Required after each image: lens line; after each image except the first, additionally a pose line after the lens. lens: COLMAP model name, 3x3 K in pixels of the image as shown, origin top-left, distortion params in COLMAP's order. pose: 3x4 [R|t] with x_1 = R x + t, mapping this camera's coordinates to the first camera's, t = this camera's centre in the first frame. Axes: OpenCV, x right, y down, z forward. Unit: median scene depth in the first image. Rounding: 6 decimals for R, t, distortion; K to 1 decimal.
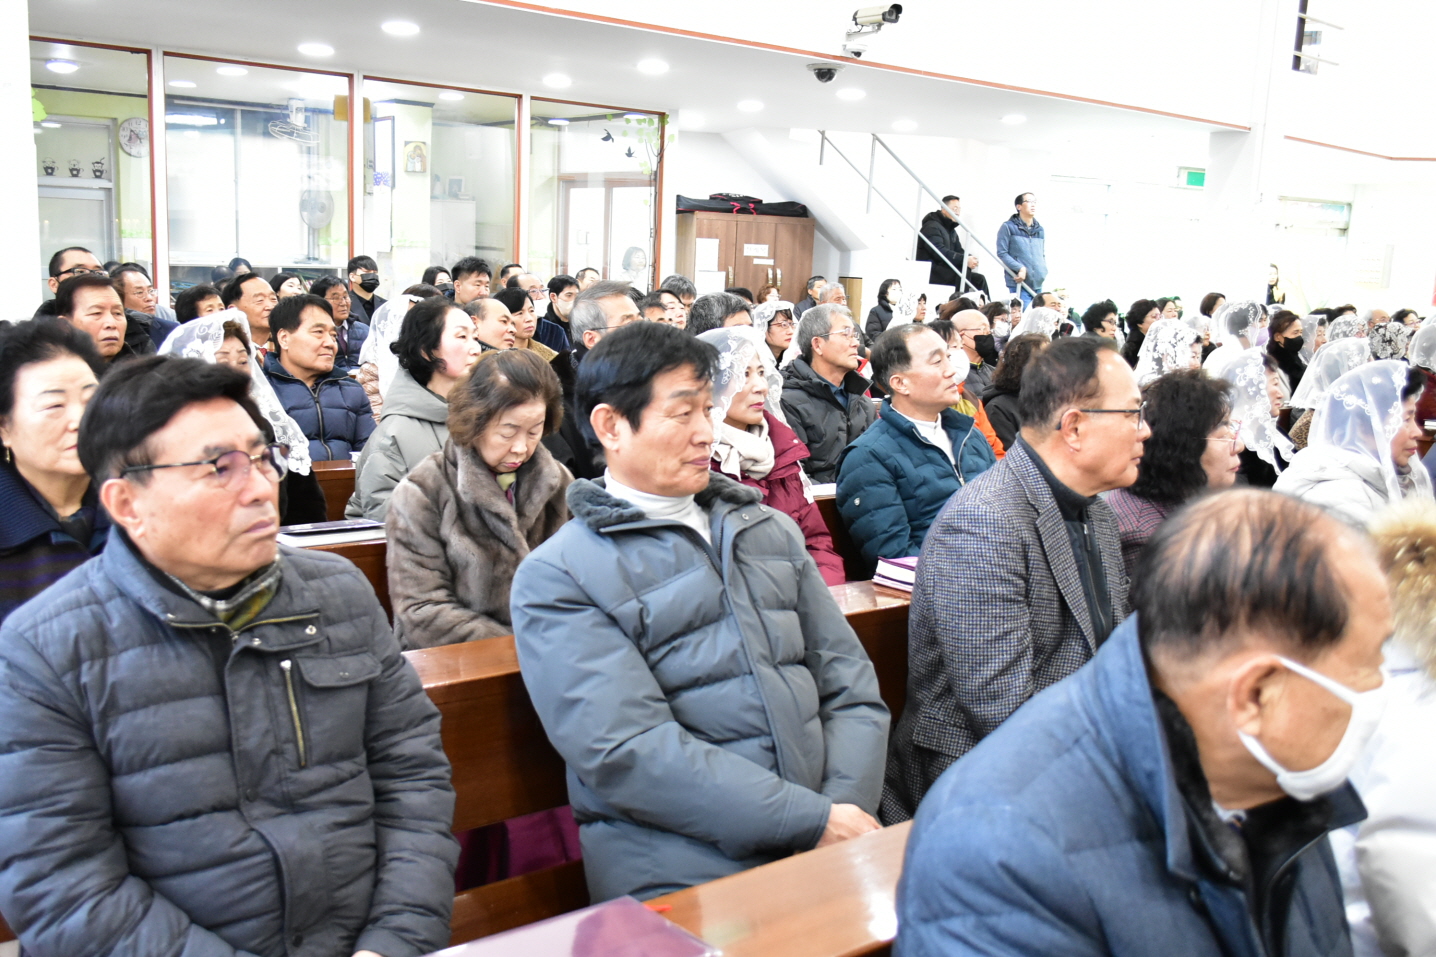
lens RADIAL K [[1314.2, 0, 718.0], [0, 1314.2, 478.5], [0, 0, 1]] dist [-0.009237, -0.008994]
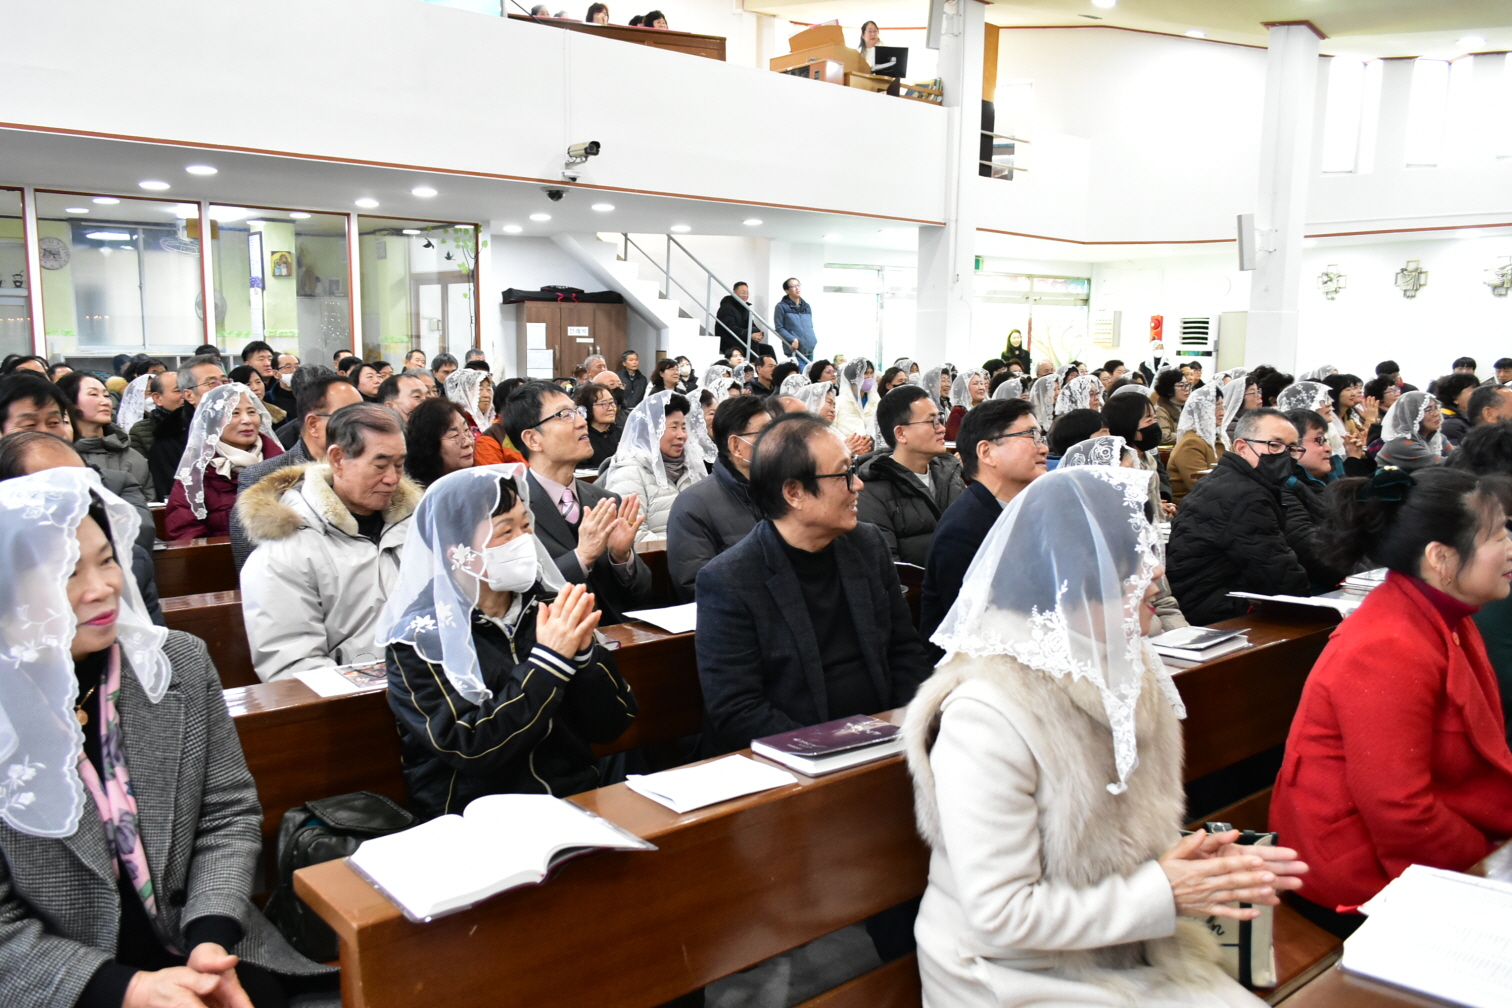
lens RADIAL K [[1194.6, 0, 740.2], [0, 1194.6, 486.3], [0, 0, 1]] dist [-0.000384, -0.002553]
pose [[0.998829, -0.033538, 0.034860, 0.145148], [0.034987, 0.998513, -0.041812, 0.023039], [-0.033406, 0.042982, 0.998517, -0.113316]]
